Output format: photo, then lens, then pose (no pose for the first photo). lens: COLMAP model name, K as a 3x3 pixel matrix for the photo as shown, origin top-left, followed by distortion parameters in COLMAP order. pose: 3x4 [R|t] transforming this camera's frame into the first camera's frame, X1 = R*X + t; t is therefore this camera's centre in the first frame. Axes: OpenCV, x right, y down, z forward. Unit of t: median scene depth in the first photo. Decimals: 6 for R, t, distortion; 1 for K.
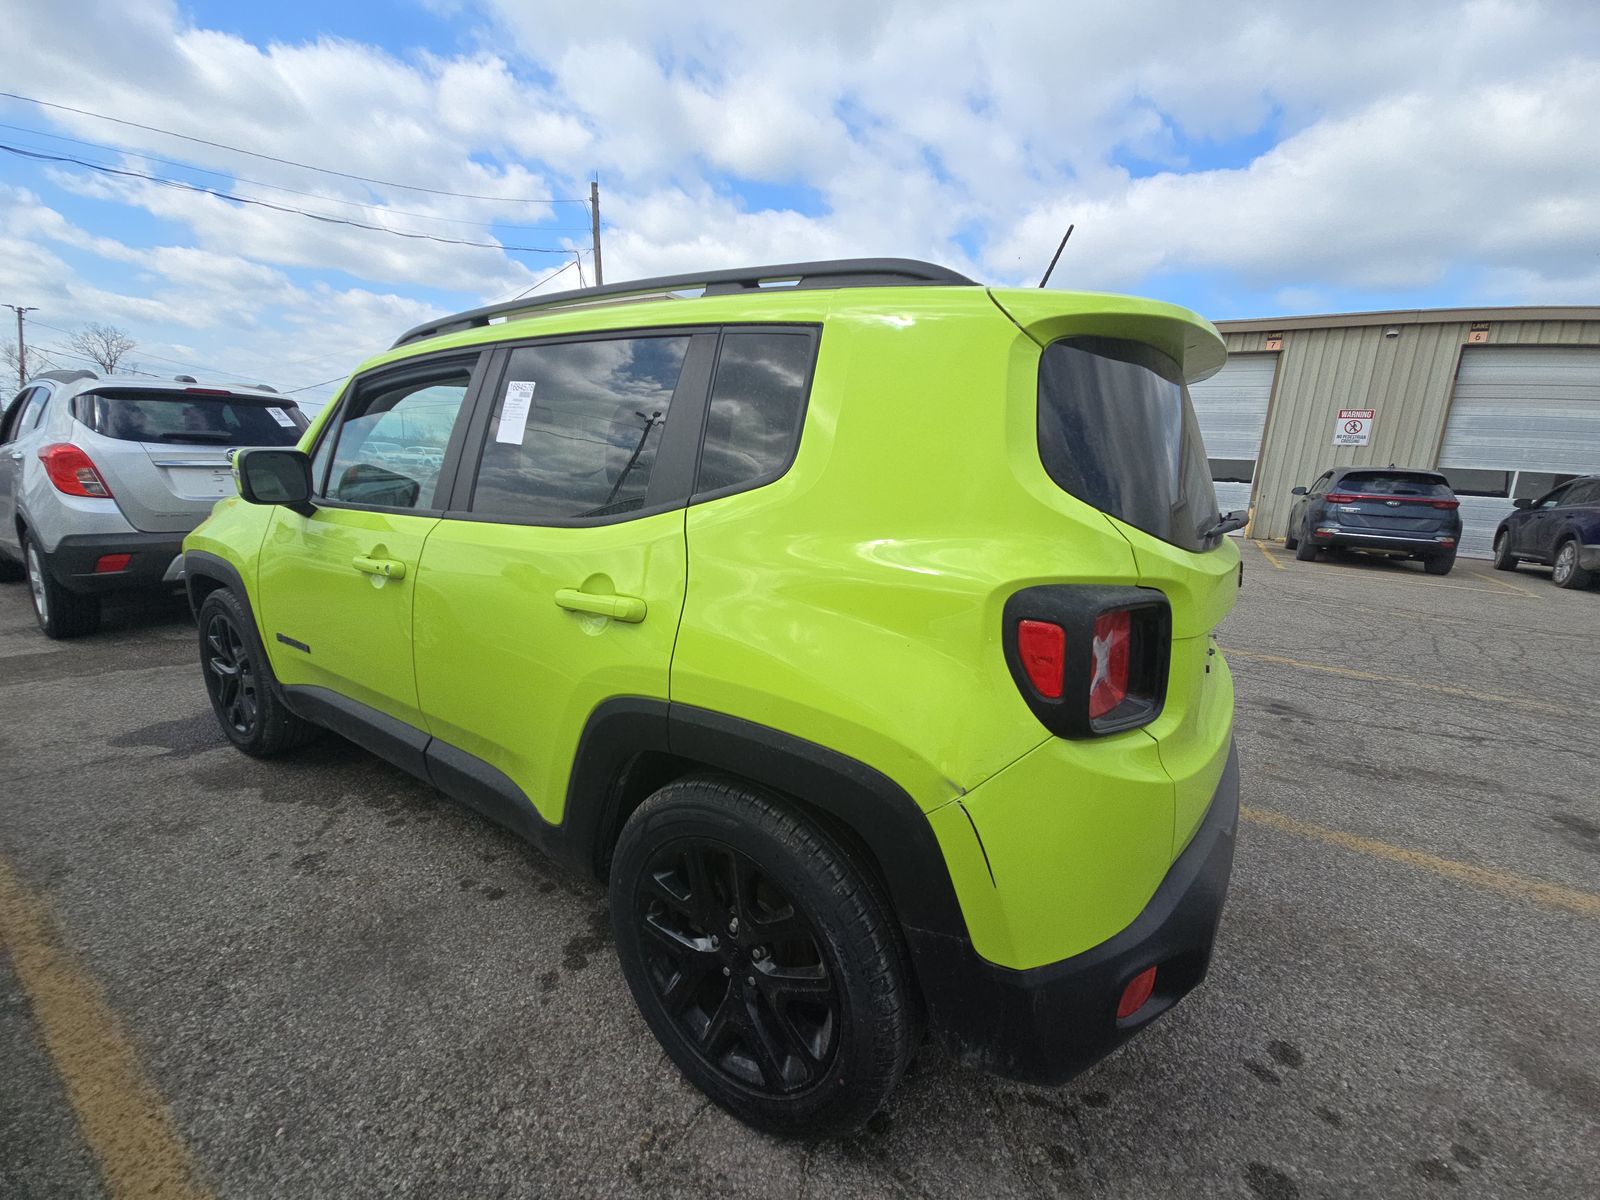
lens RADIAL K [[648.5, 0, 804.4], [0, 648.5, 579.6], [0, 0, 1]] dist [0.027663, -0.019305]
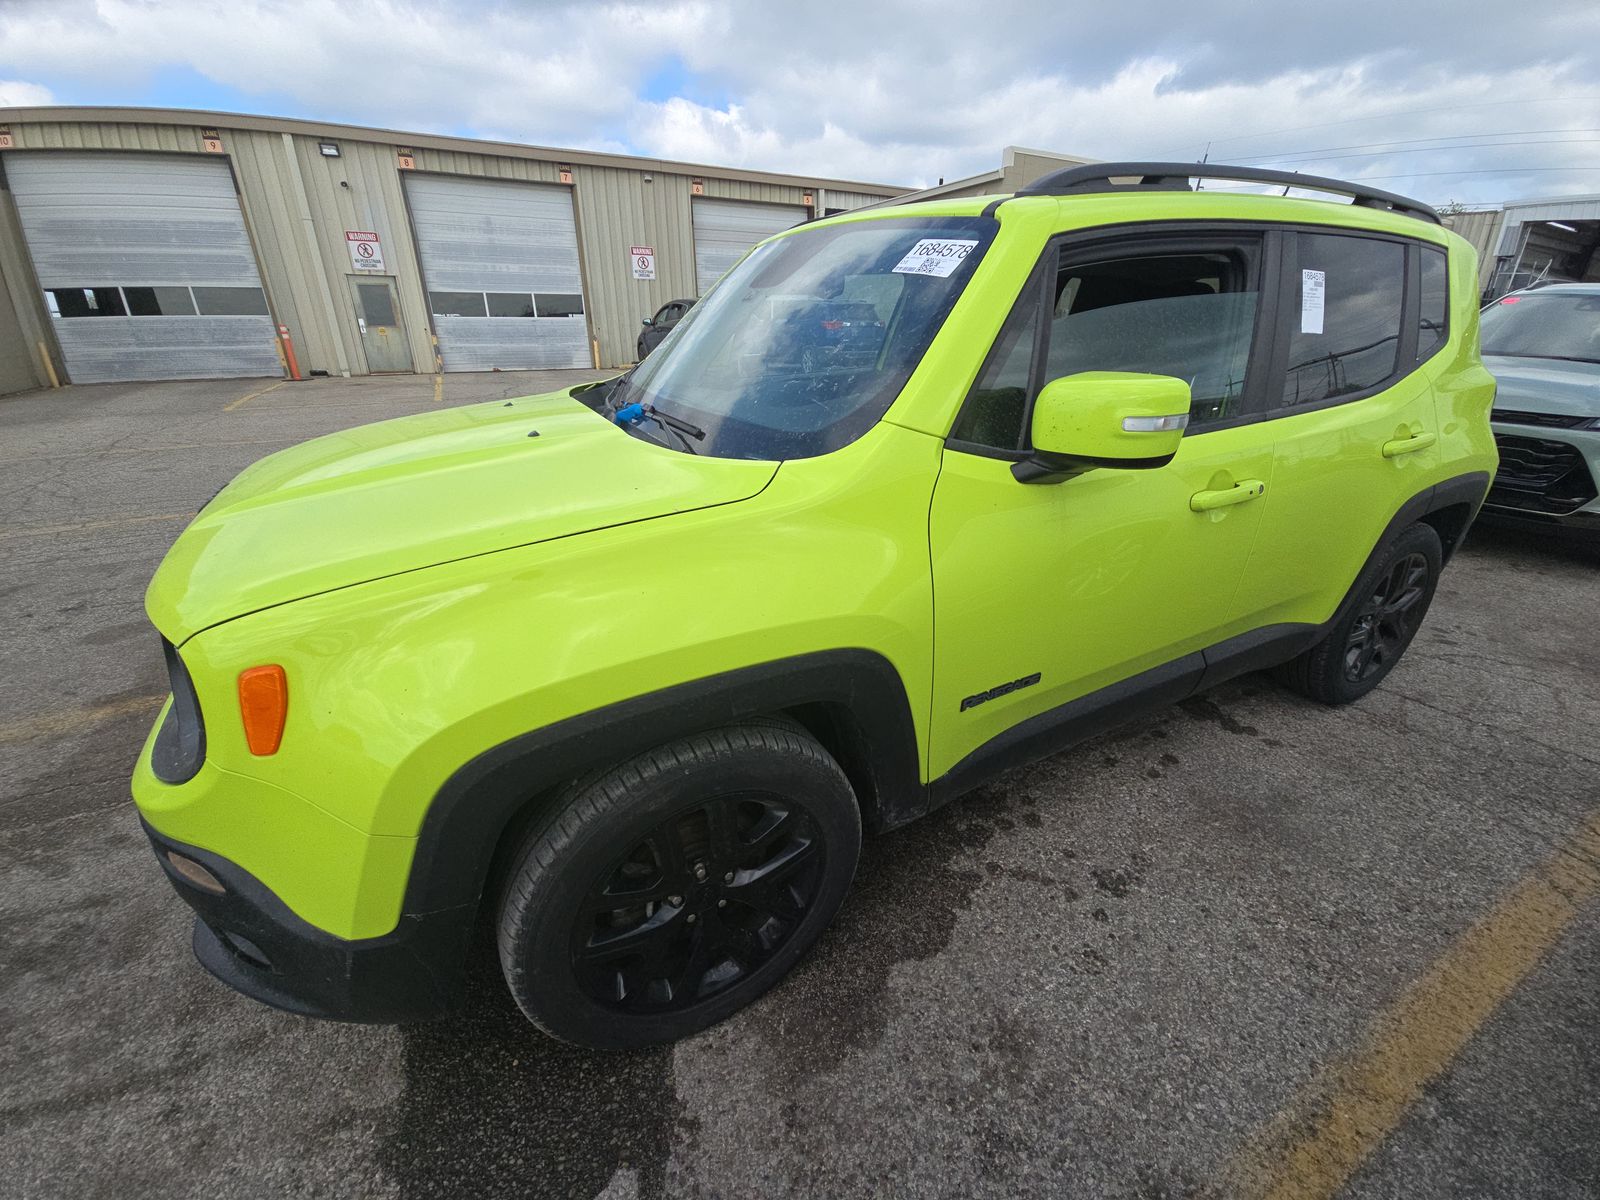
lens RADIAL K [[648.5, 0, 804.4], [0, 648.5, 579.6], [0, 0, 1]] dist [0.027663, -0.019305]
pose [[0.475782, -0.379217, 0.793616, -1.476586], [0.184846, 0.925243, 0.331296, -0.275940], [-0.859921, -0.010928, 0.510311, 0.932646]]
